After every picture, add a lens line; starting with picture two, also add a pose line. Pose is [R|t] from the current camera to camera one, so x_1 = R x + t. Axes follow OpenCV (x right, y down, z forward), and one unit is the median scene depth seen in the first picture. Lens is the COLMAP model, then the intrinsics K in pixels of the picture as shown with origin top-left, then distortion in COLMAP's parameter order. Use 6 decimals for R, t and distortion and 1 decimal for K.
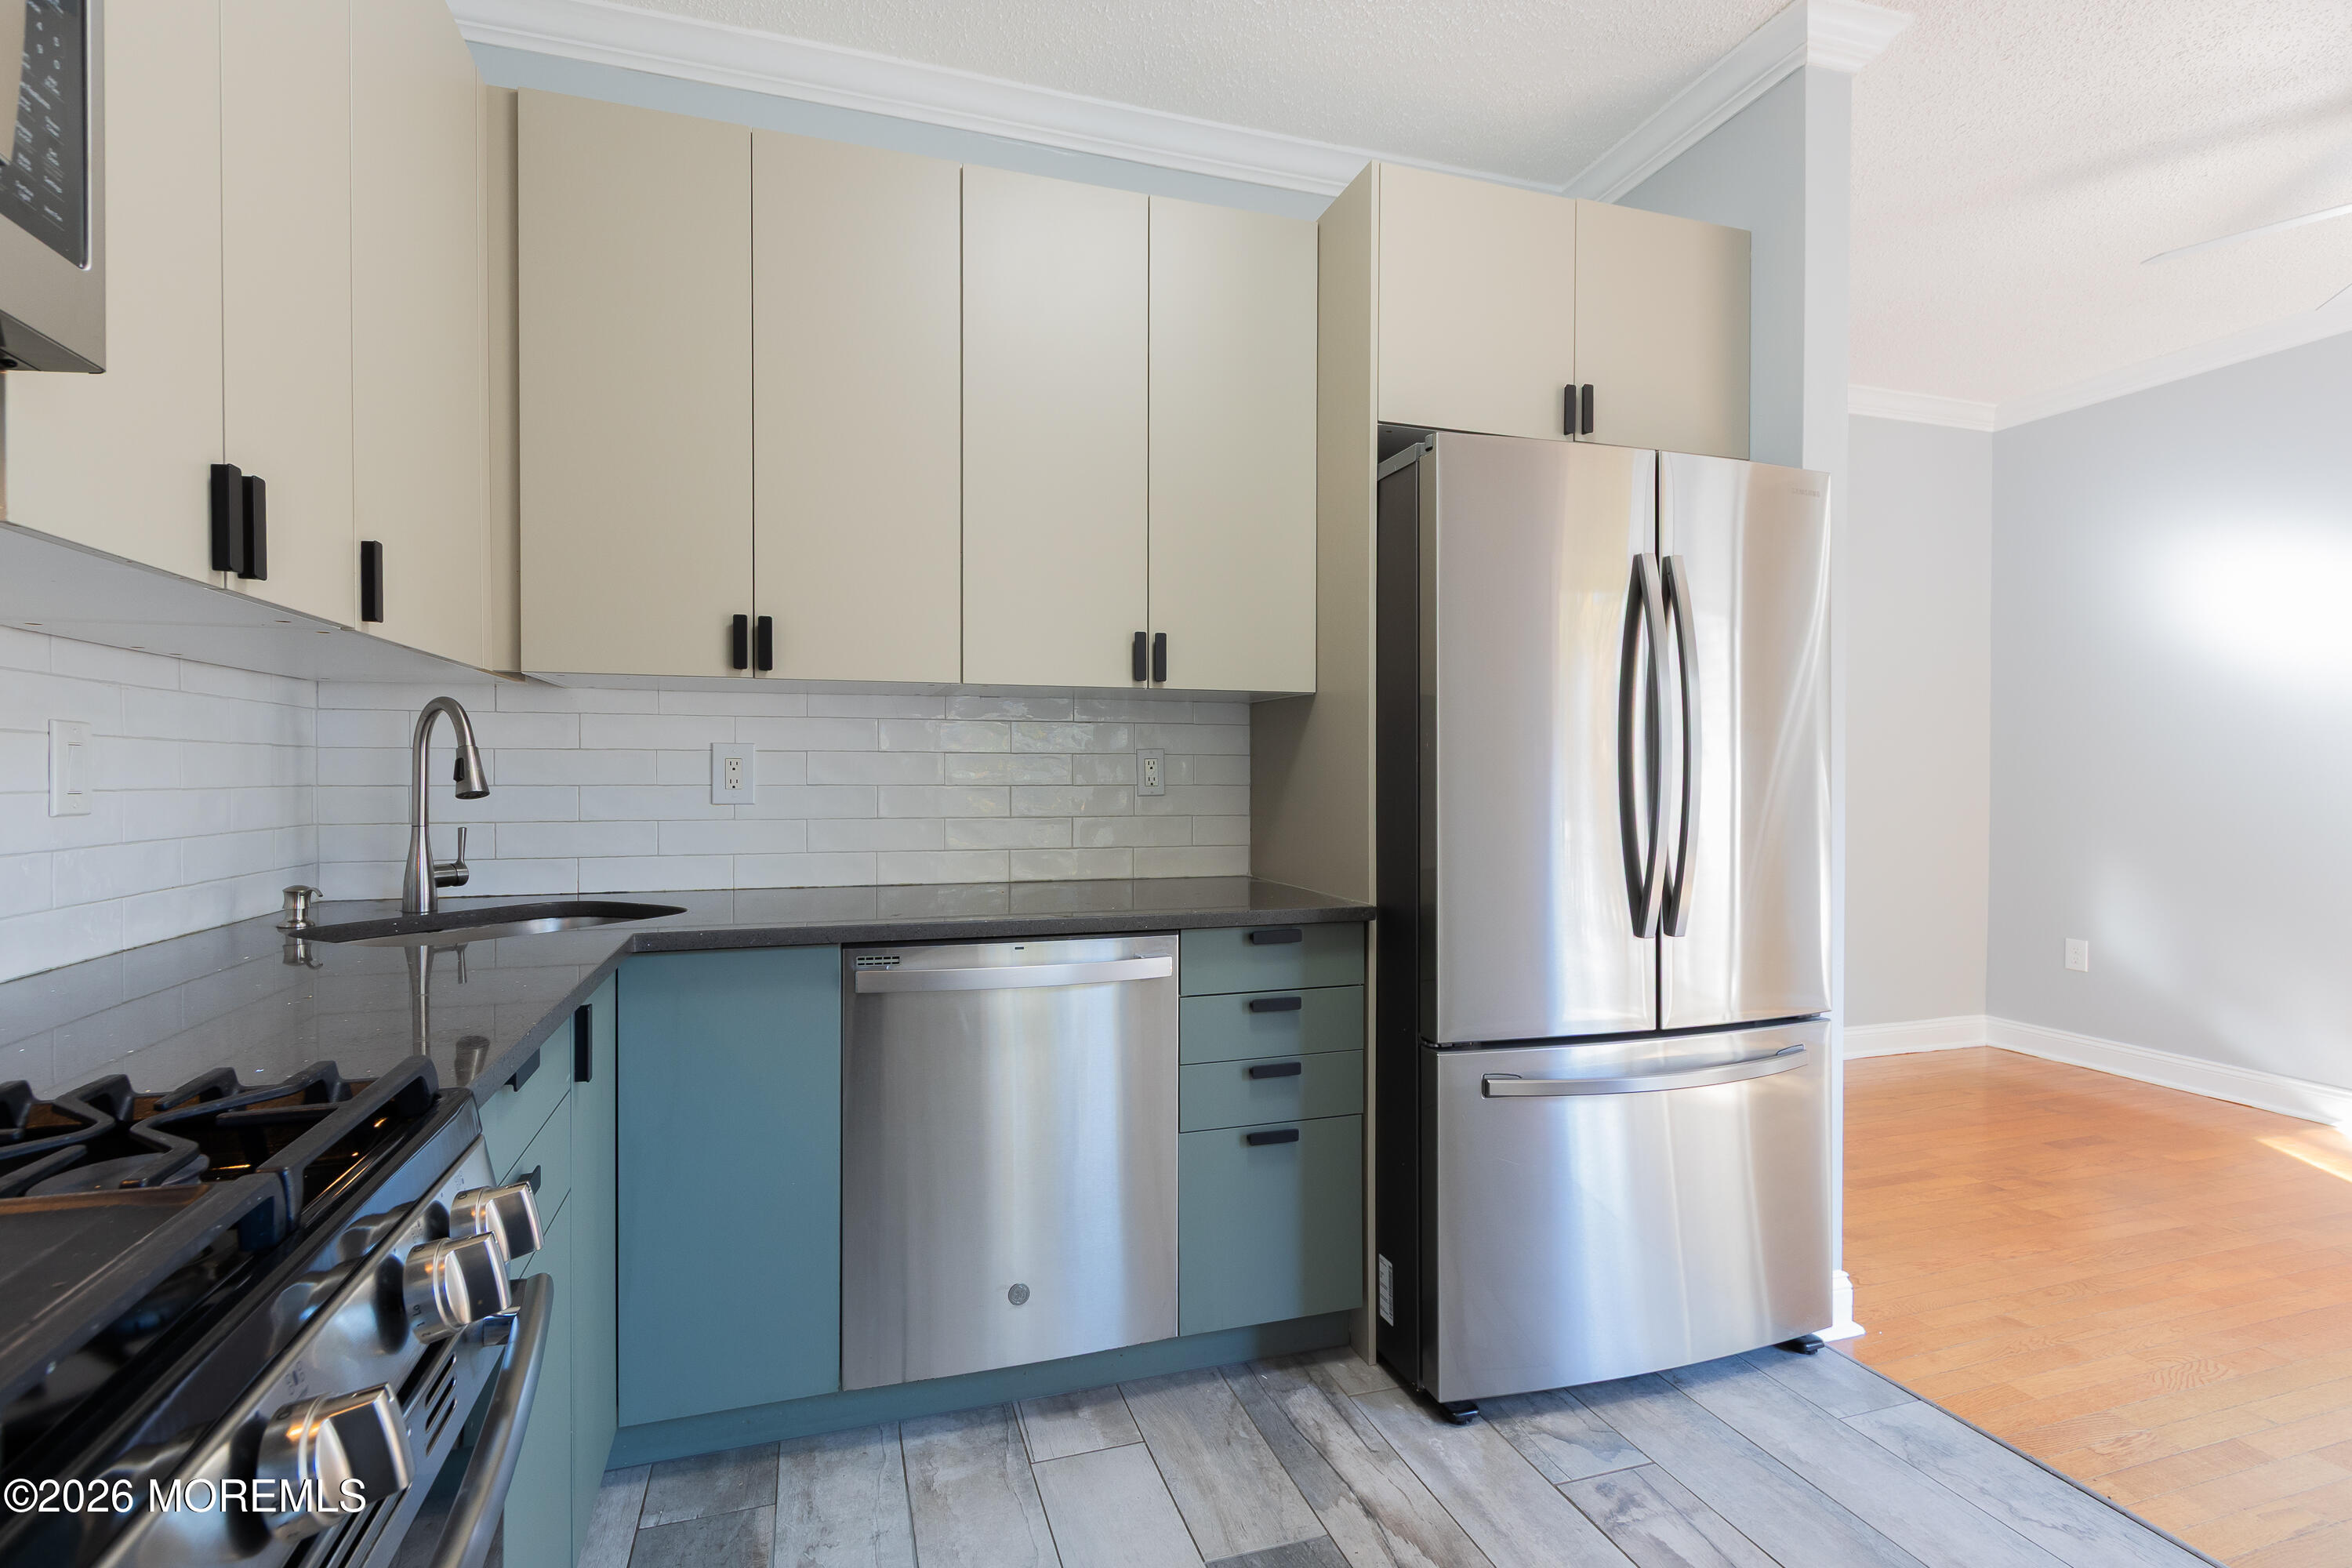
lens RADIAL K [[1092.2, 0, 1189.9], [0, 1092.2, 794.4], [0, 0, 1]] dist [0.005398, 0.001465]
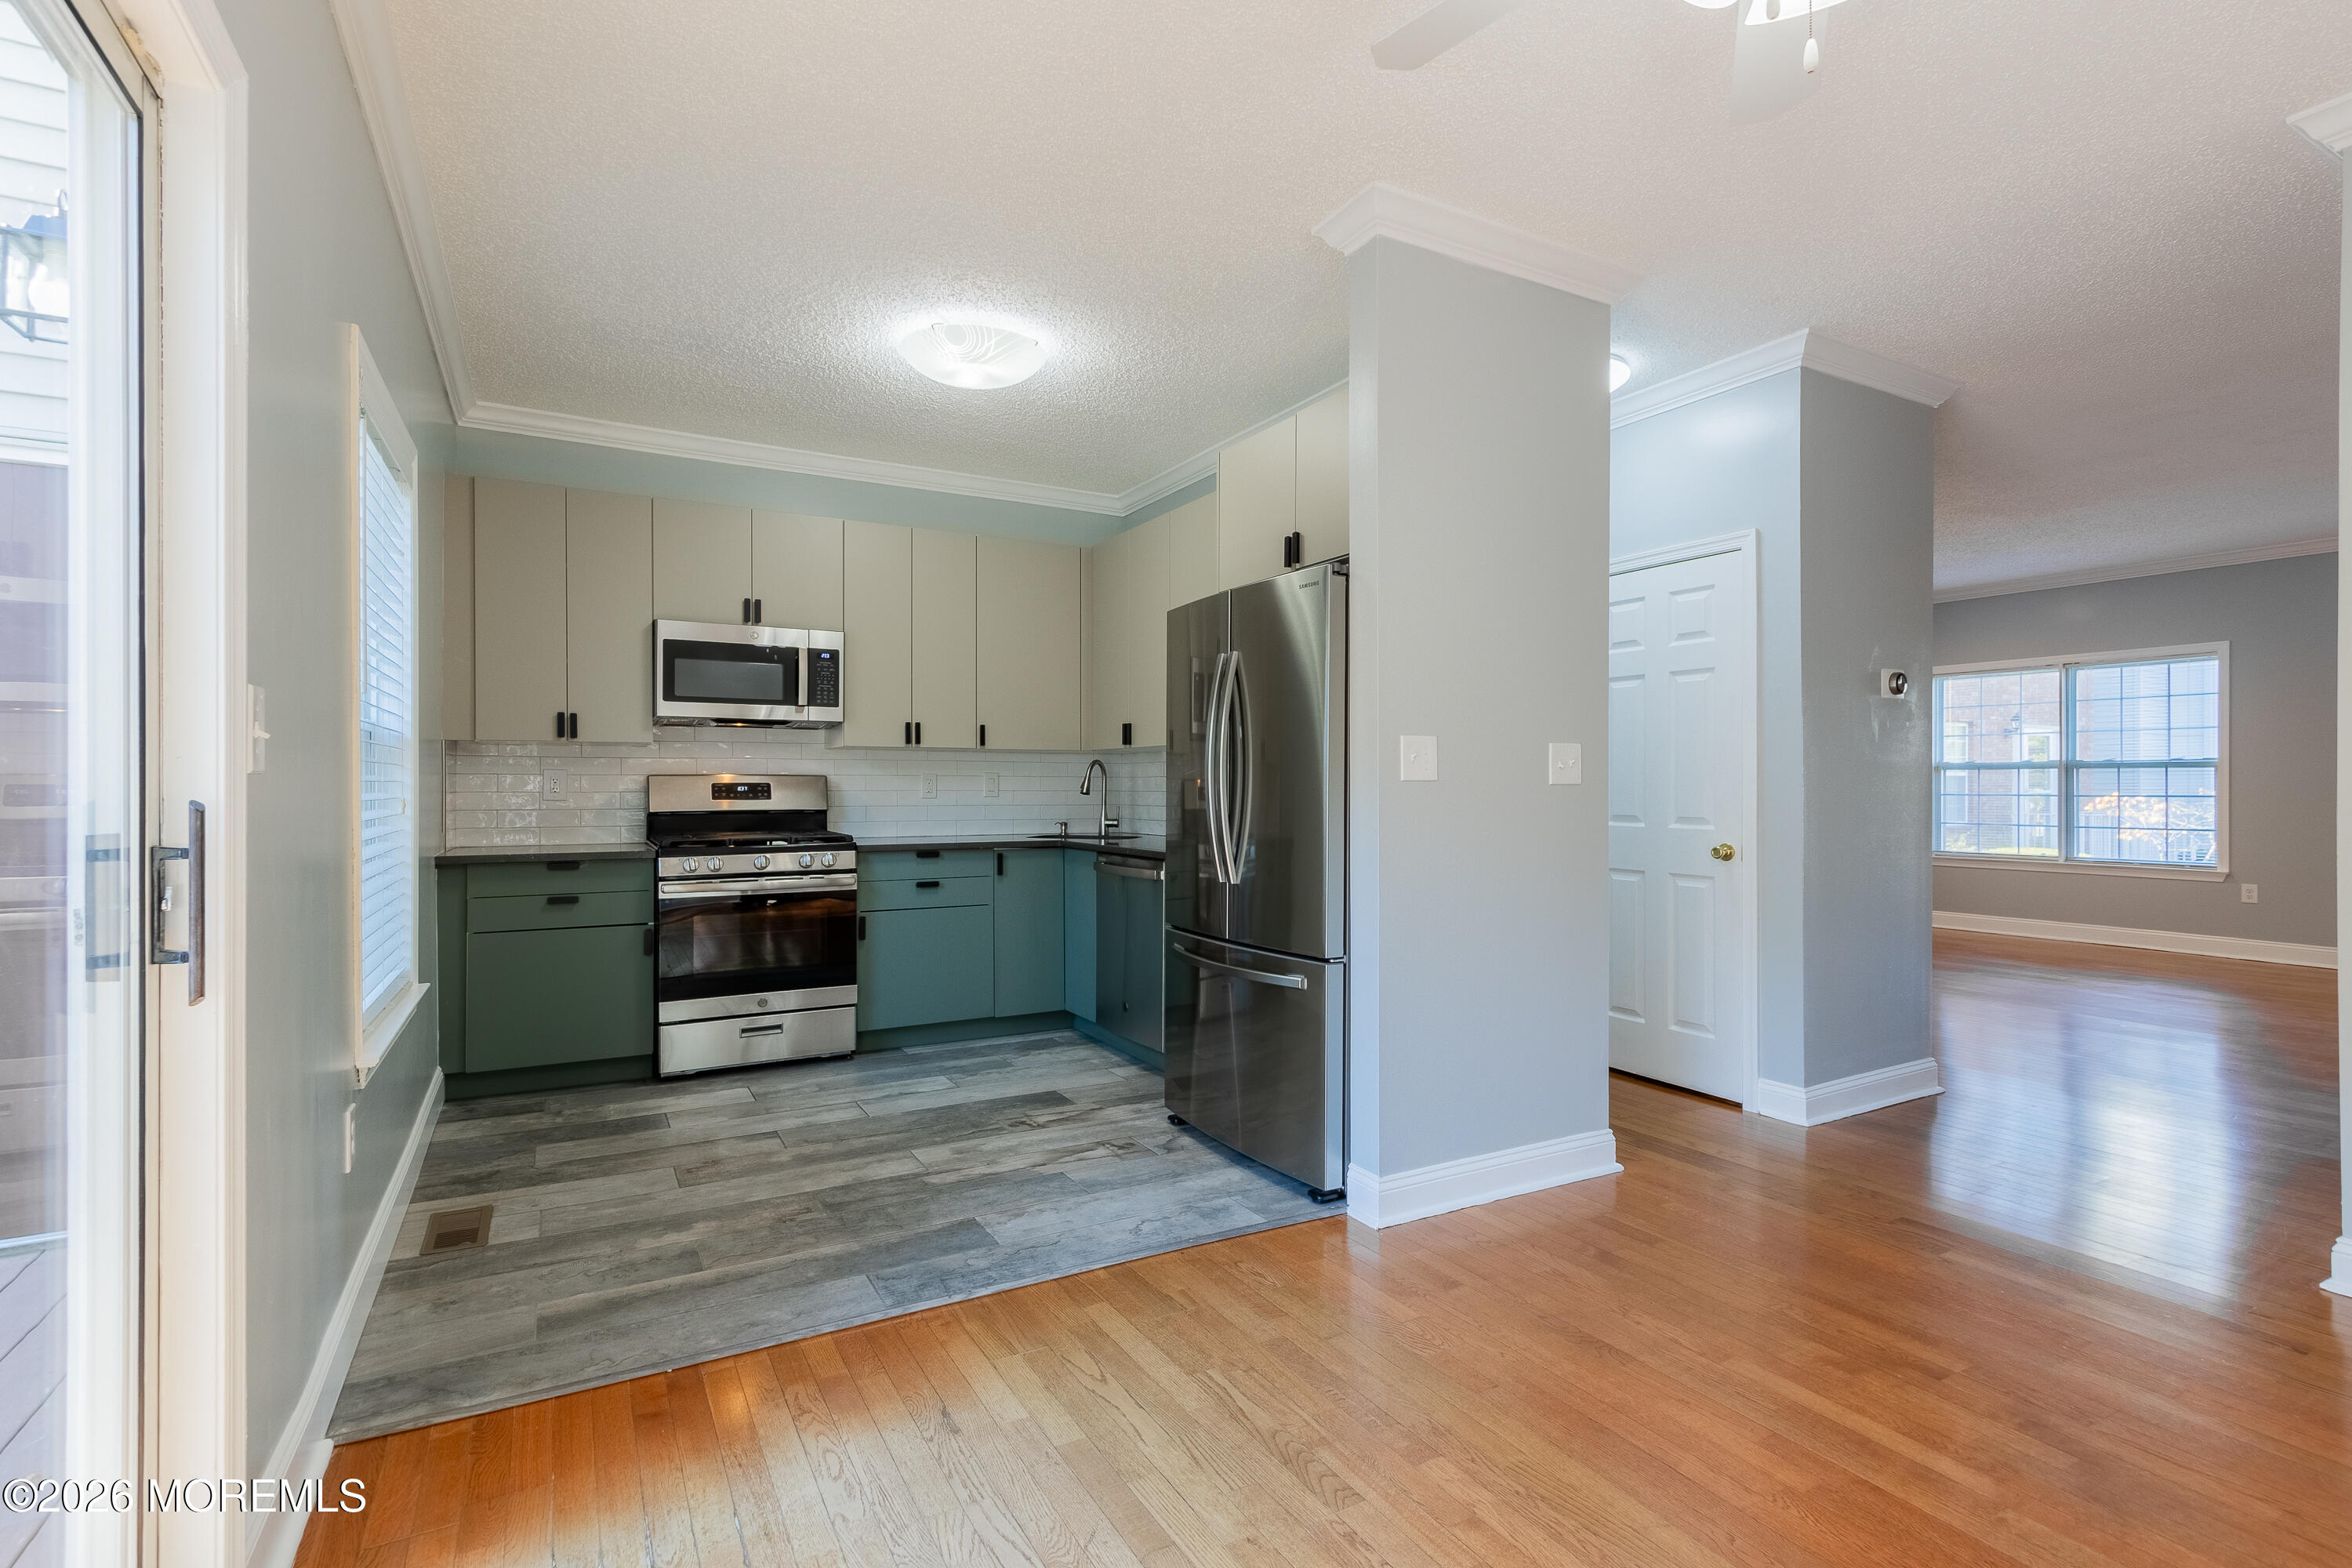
lens RADIAL K [[1092.2, 0, 1154.5], [0, 1092.2, 780.8], [0, 0, 1]] dist [0.005398, 0.001465]
pose [[0.186079, -0.007805, -0.982504, 2.220179], [-0.013978, 0.999846, -0.010591, -0.003519], [0.982435, 0.015704, 0.185941, 0.633570]]
